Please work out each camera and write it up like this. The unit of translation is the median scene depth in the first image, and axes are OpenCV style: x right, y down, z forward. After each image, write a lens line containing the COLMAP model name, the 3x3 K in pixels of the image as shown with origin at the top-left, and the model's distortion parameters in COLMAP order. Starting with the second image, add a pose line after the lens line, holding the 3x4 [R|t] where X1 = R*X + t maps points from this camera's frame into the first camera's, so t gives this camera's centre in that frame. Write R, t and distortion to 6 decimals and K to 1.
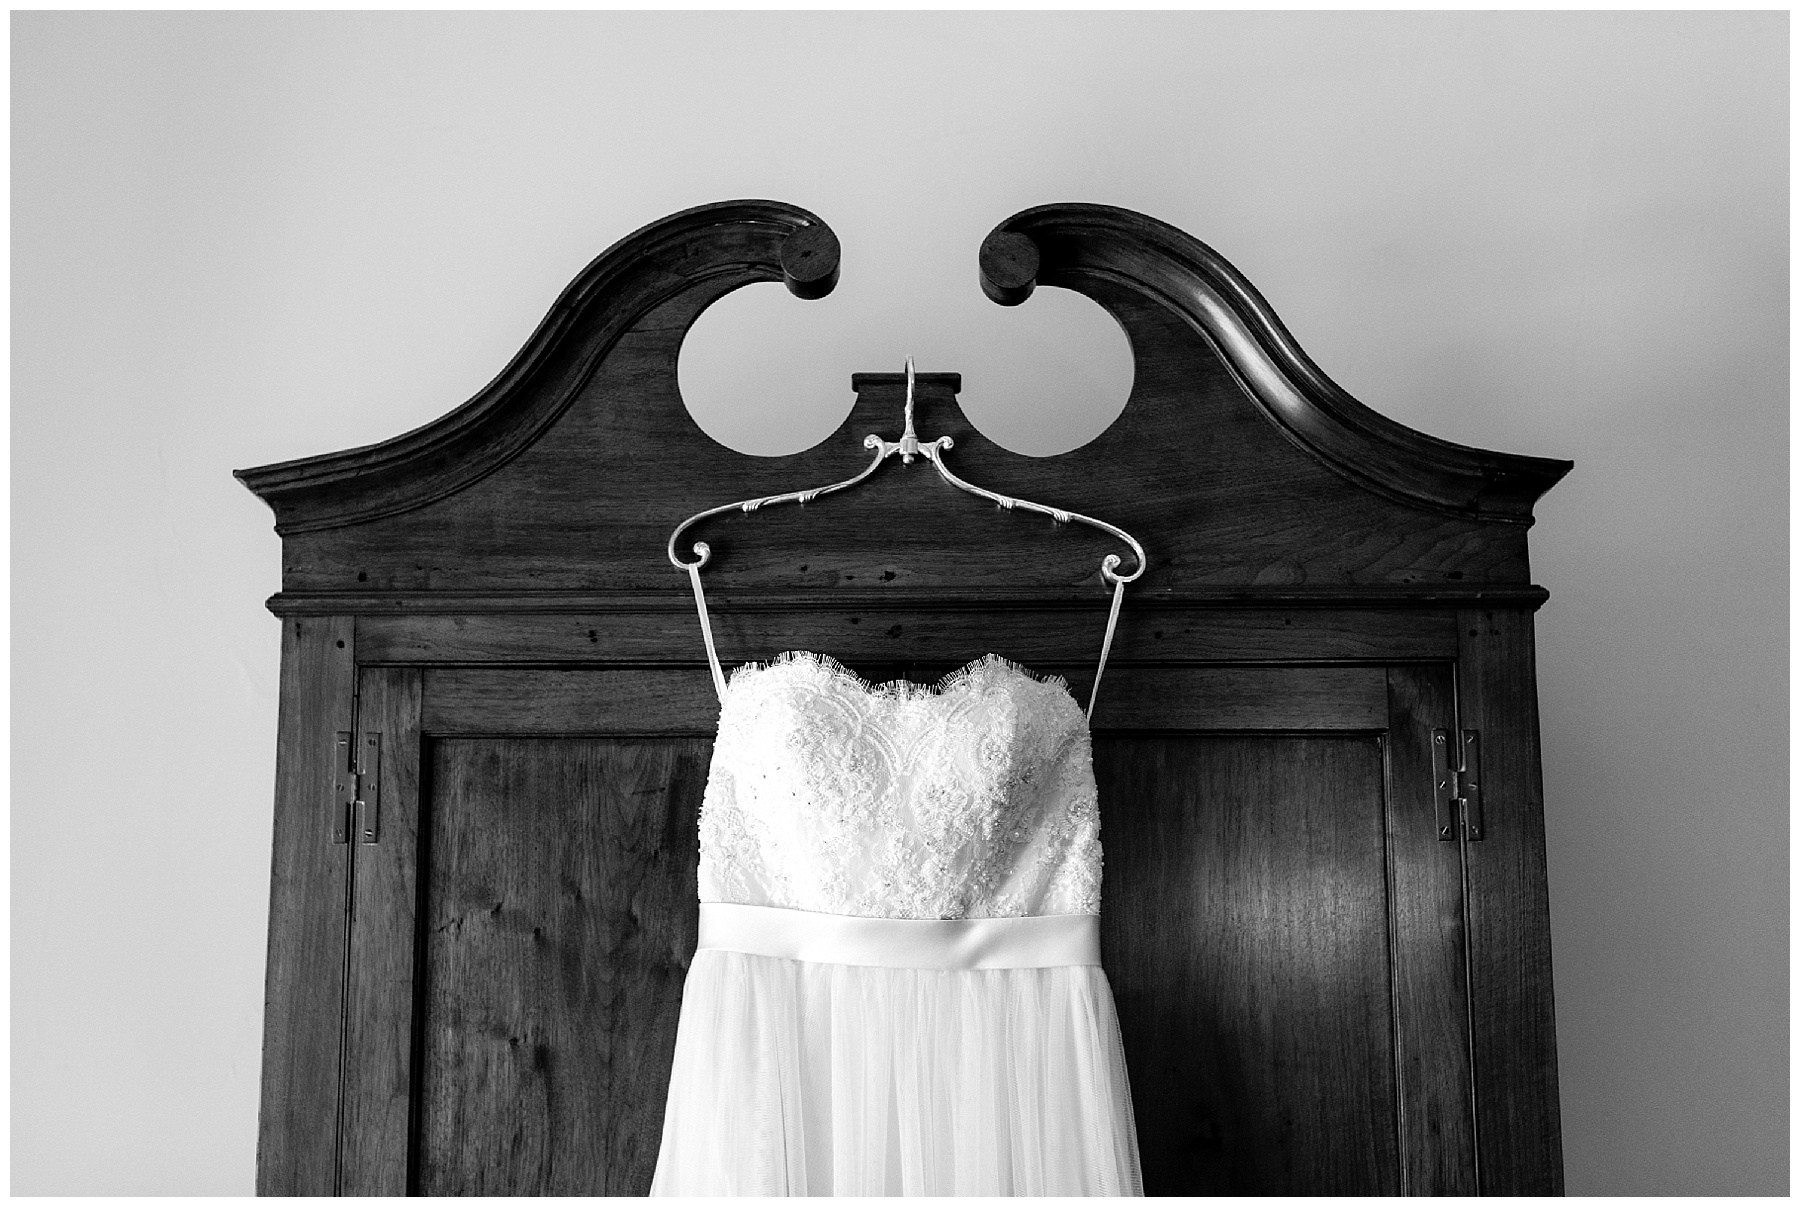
lens RADIAL K [[2804.1, 0, 838.8], [0, 2804.1, 603.2], [0, 0, 1]] dist [-0.034026, 0.000000]
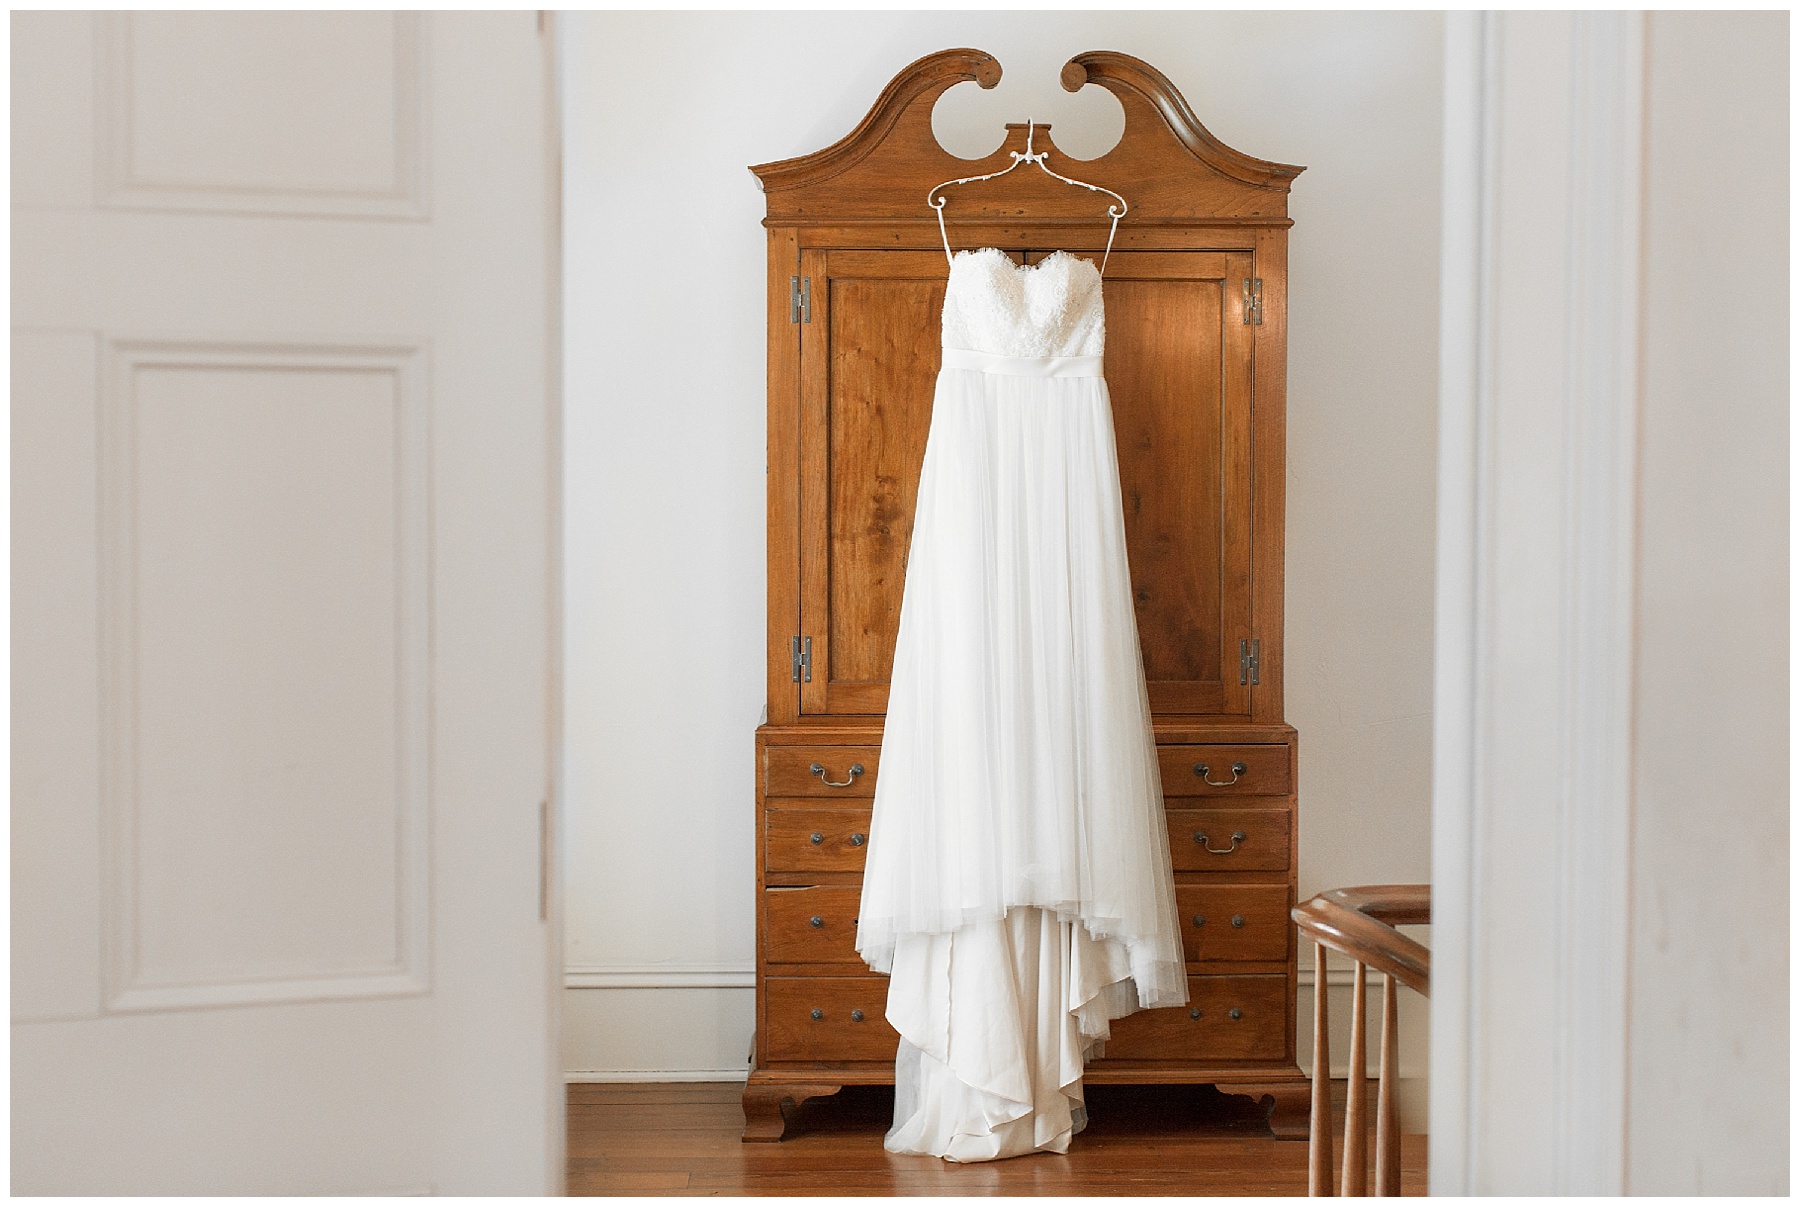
lens RADIAL K [[2804.1, 0, 899.8], [0, 2804.1, 603.3], [0, 0, 1]] dist [-0.034026, 0.000000]
pose [[0.999980, 0.006288, 0.000581, -0.085055], [-0.006253, 0.973125, 0.230194, -0.236530], [0.000882, -0.230193, 0.973145, -1.418526]]
